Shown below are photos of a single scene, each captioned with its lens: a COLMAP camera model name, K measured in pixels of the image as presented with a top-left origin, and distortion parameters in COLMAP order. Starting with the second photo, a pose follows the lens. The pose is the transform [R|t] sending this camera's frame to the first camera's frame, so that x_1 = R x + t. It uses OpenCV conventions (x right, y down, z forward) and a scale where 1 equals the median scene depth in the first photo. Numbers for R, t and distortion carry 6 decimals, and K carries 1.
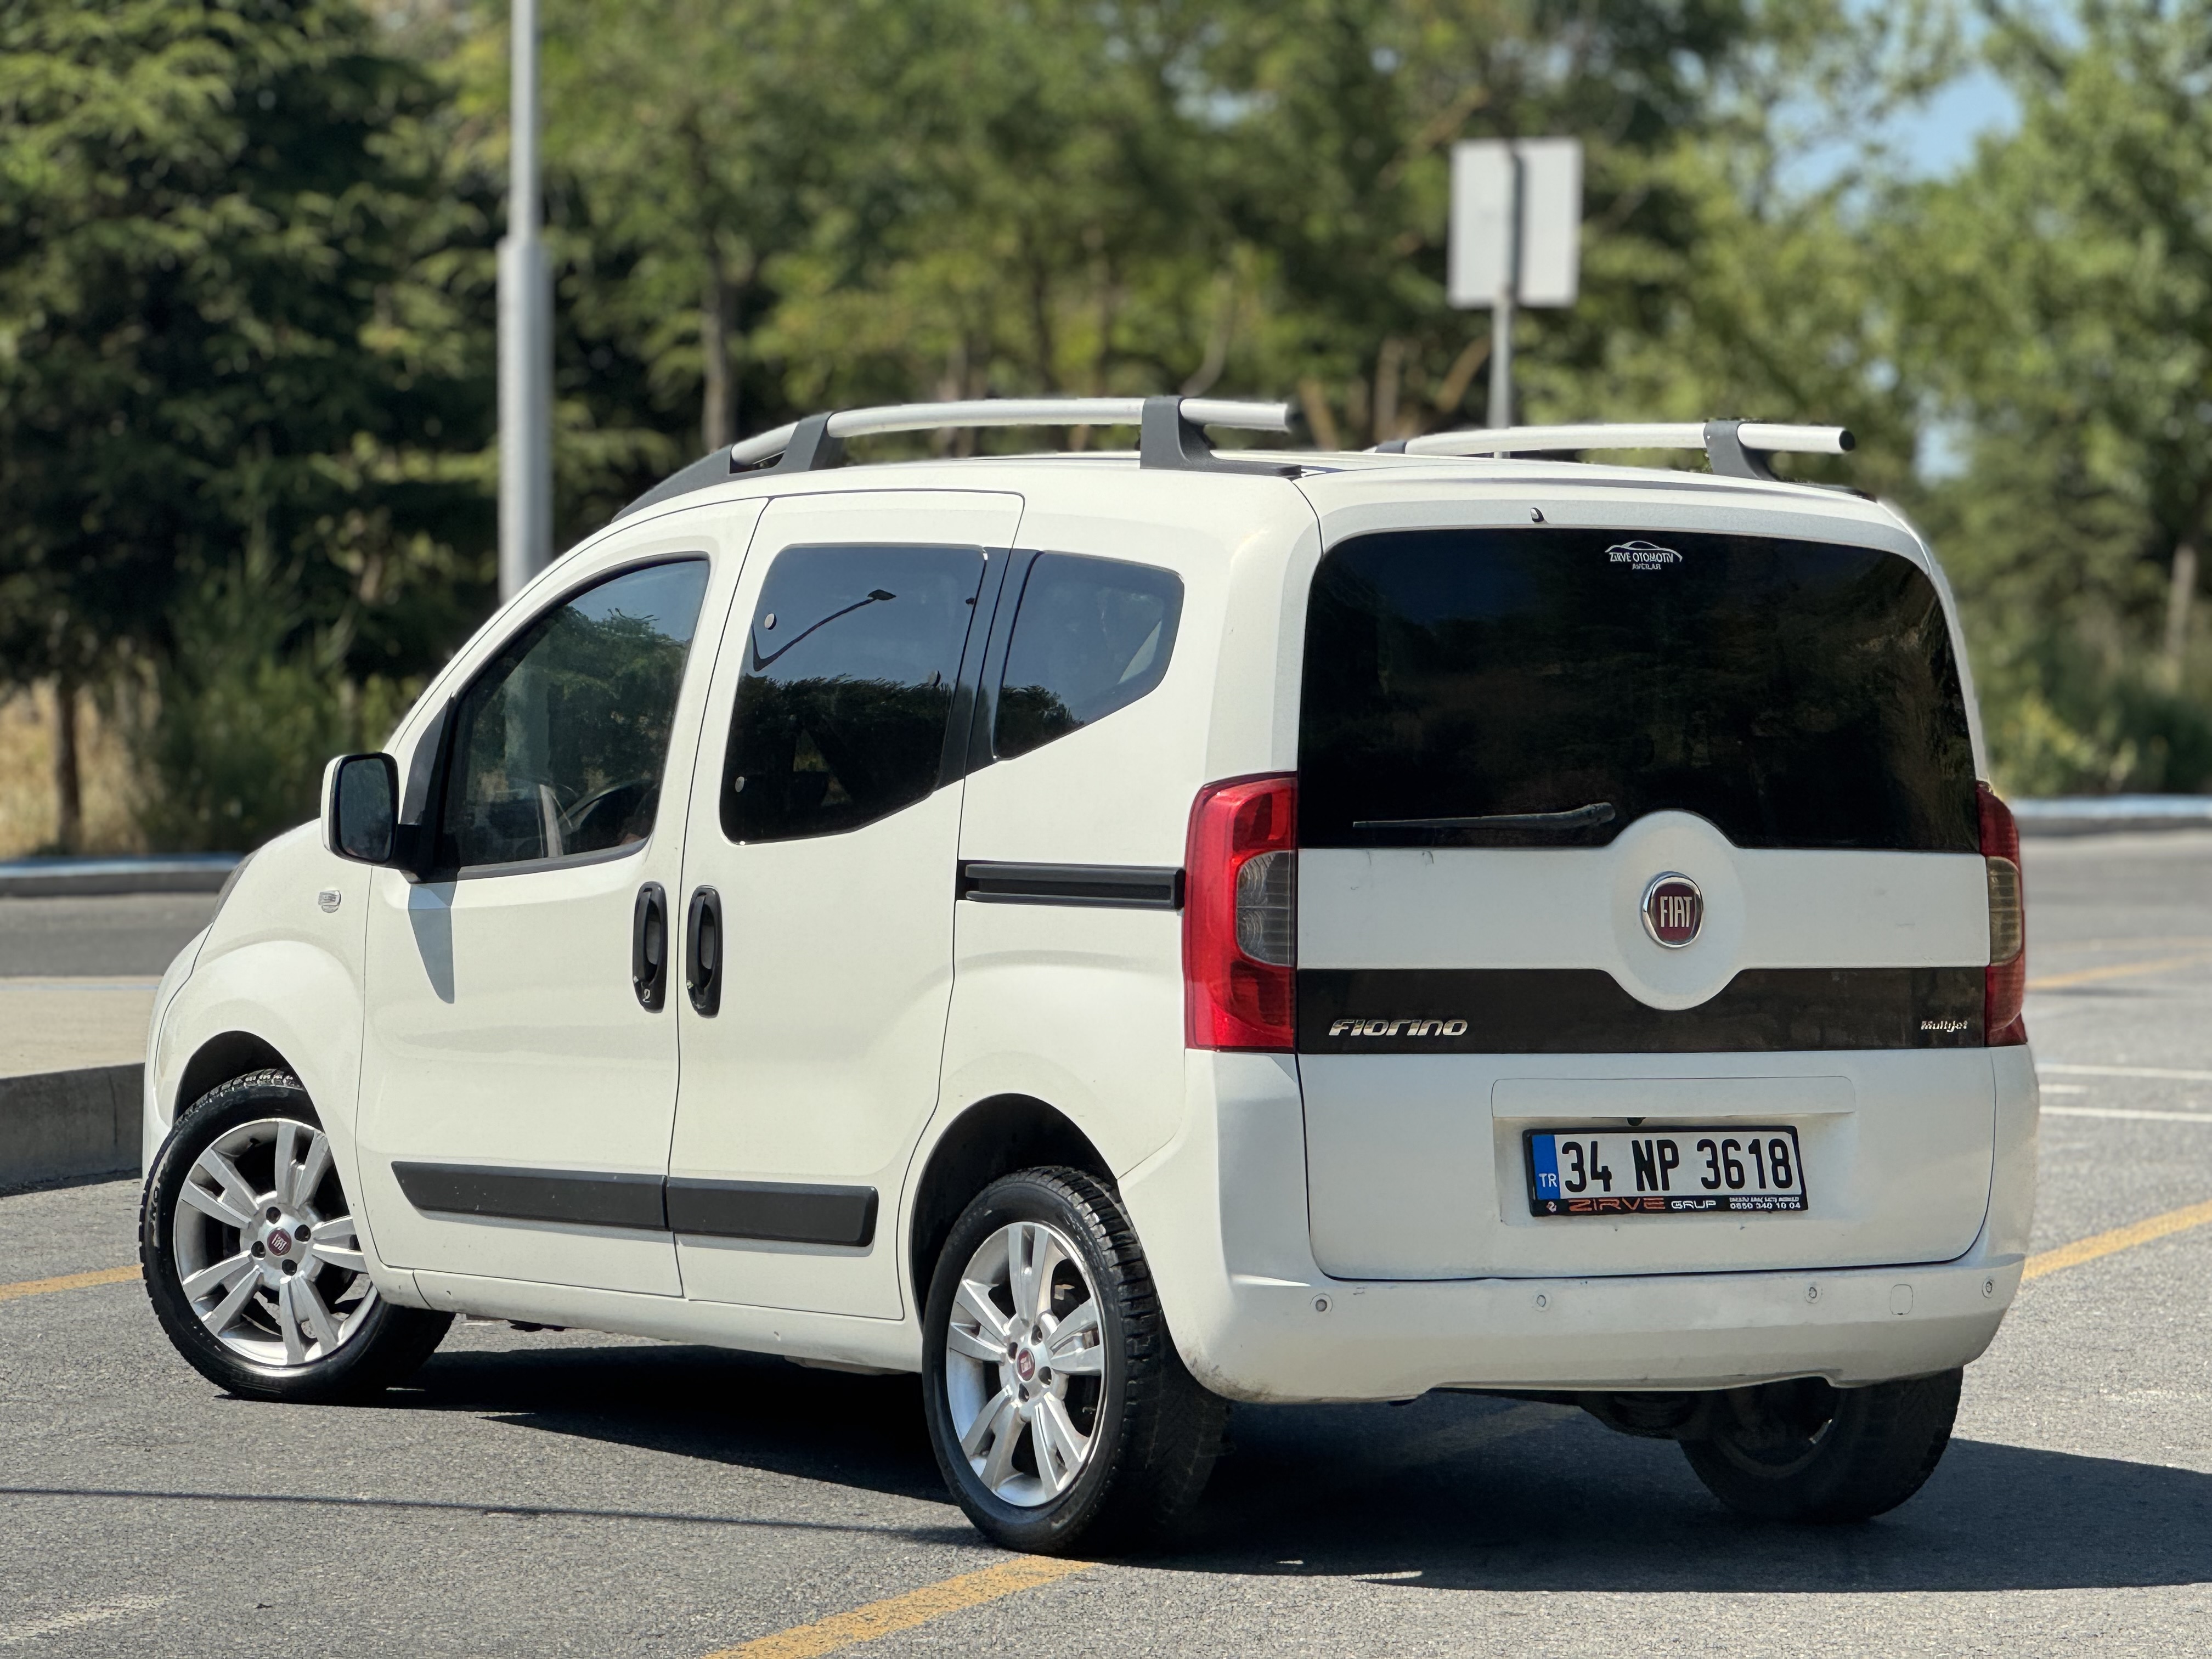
lens RADIAL K [[8995.1, 0, 1105.2], [0, 8995.1, 912.5], [0, 0, 1]] dist [-0.972564, 26.202243]
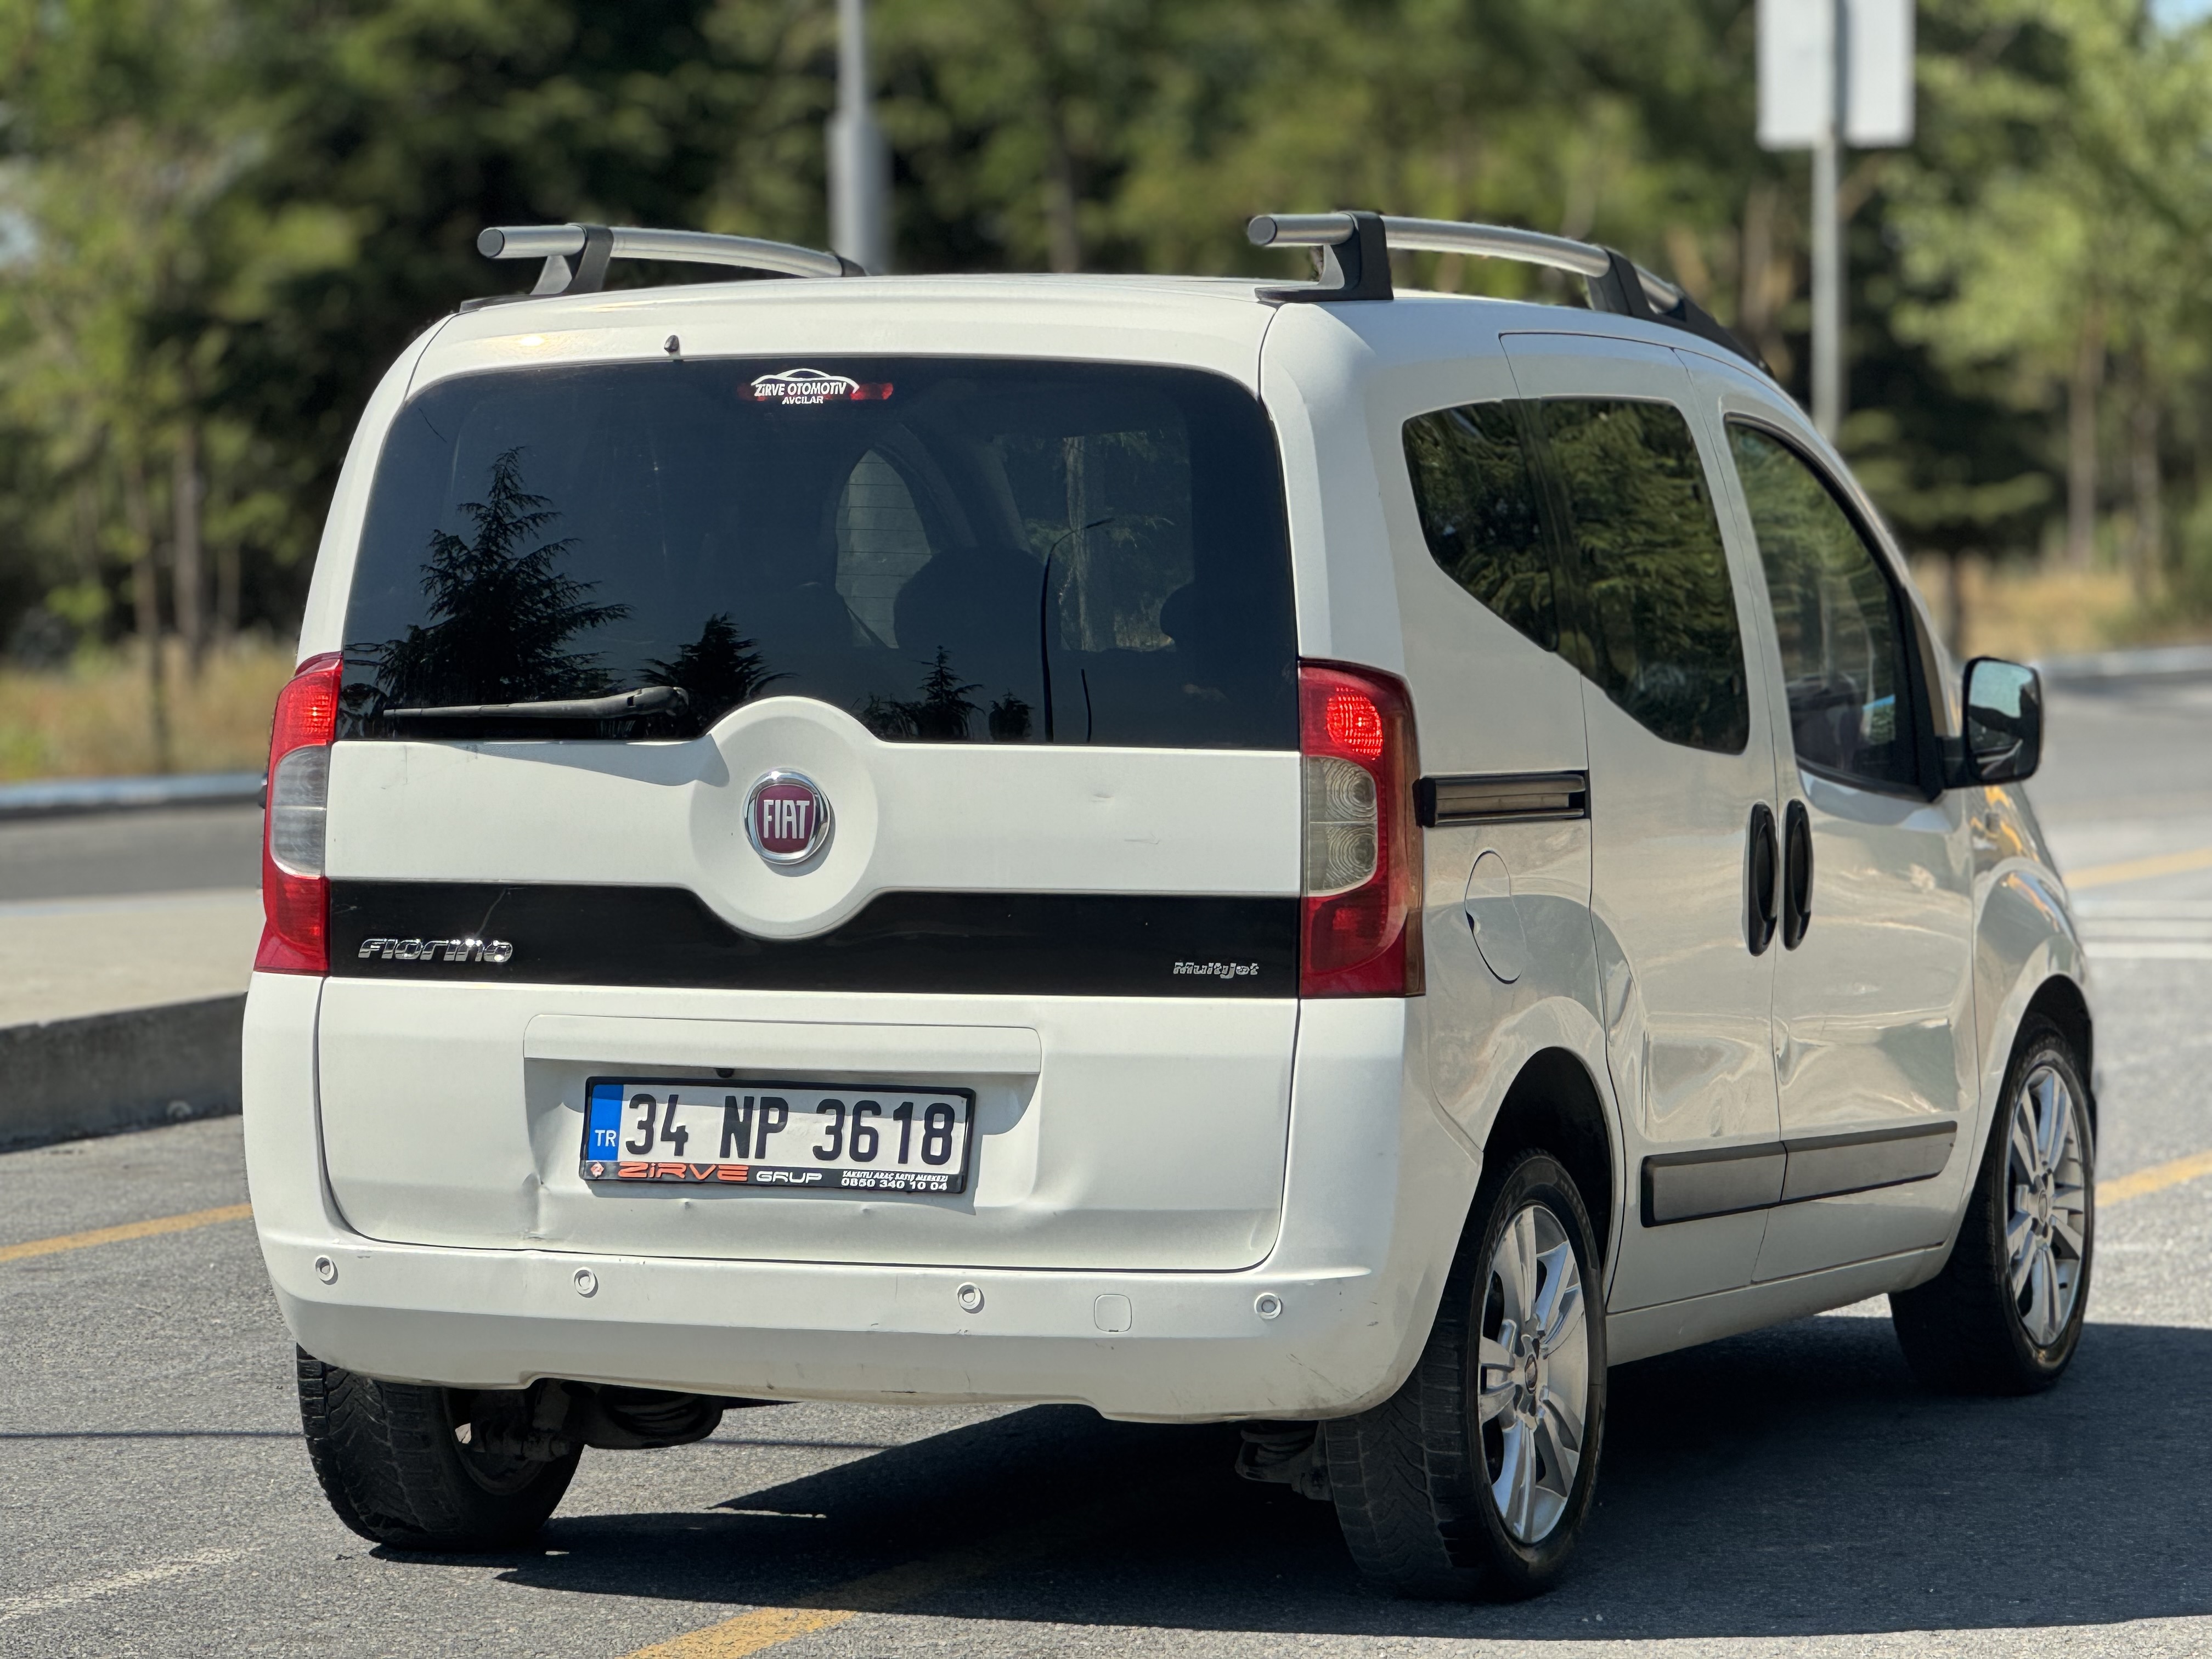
lens RADIAL K [[8655.2, 0, 1104.9], [0, 8655.2, 820.8], [0, 0, 1]] dist [-0.743431, 20.700965]
pose [[0.571027, 0.006918, -0.820902, 0.725633], [-0.012290, 0.999924, -0.000122, -0.000279], [0.820840, 0.010158, 0.571068, 0.569777]]
